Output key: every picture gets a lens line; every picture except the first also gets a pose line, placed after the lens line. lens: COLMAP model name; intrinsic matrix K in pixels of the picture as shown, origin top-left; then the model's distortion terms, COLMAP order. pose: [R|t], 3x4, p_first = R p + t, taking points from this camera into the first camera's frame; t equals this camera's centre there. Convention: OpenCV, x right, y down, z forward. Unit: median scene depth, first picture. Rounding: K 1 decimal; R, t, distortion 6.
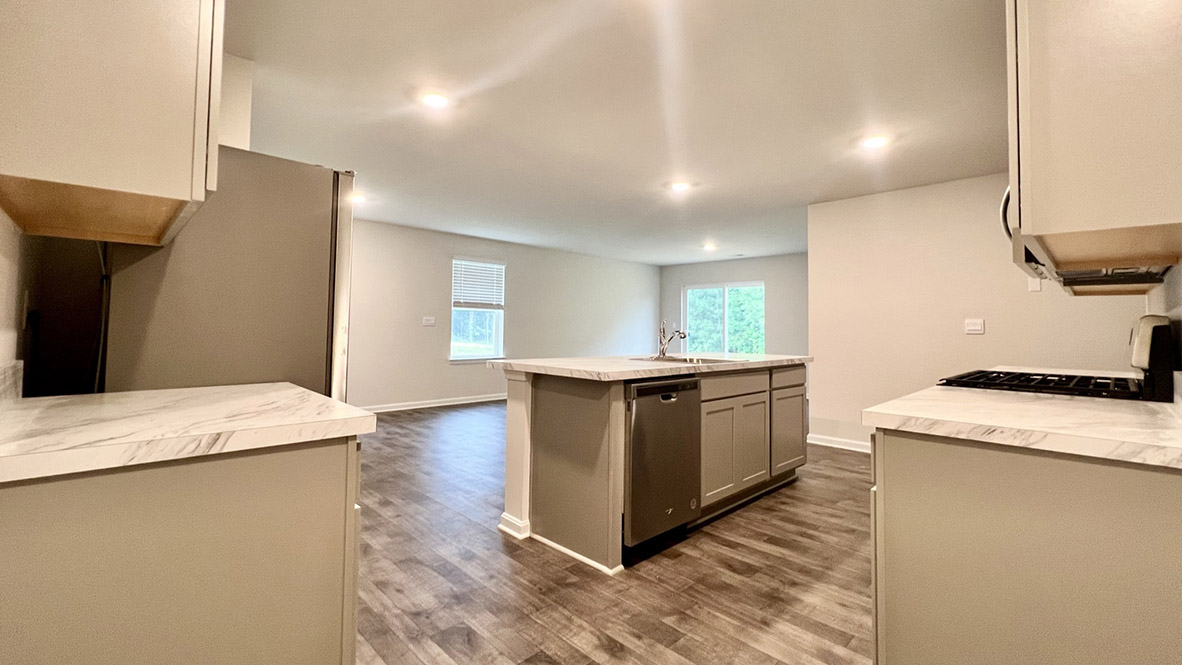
lens RADIAL K [[498.2, 0, 591.2], [0, 498.2, 306.5], [0, 0, 1]] dist [0.000128, -0.000074]
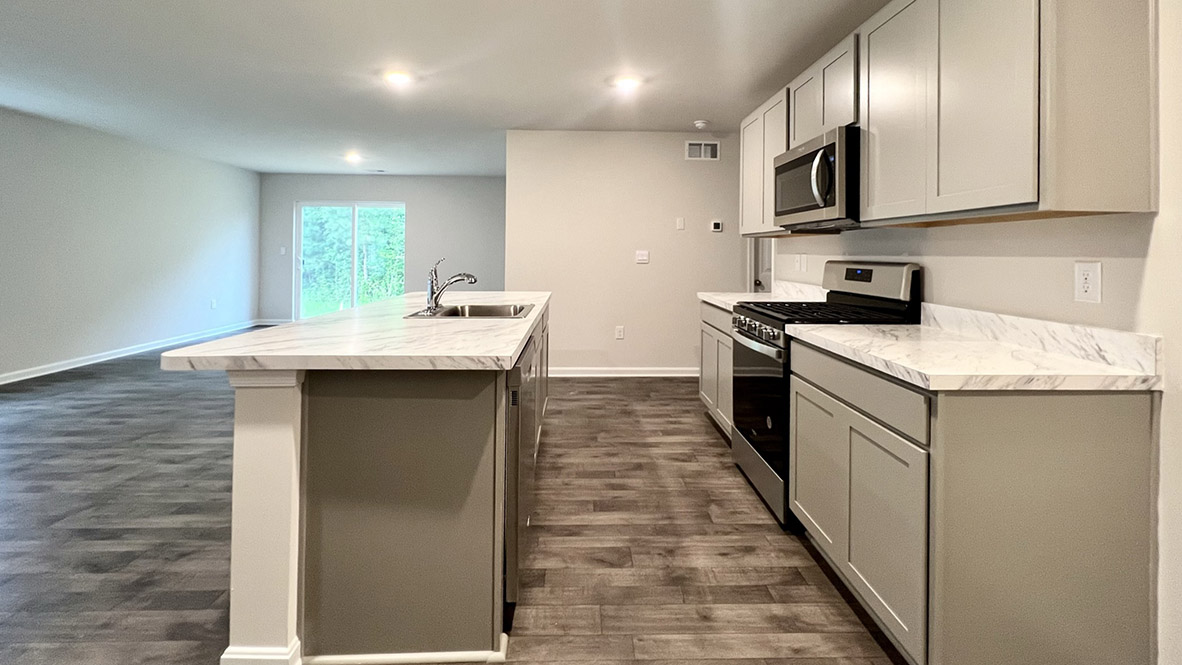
lens RADIAL K [[505.3, 0, 590.5], [0, 505.3, 249.8], [0, 0, 1]] dist [-0.000394, 0.000110]
pose [[0.683195, -0.004290, 0.730223, -0.311778], [-0.030845, 0.998921, 0.034727, -0.023902], [-0.729584, -0.046249, 0.682326, 0.414219]]
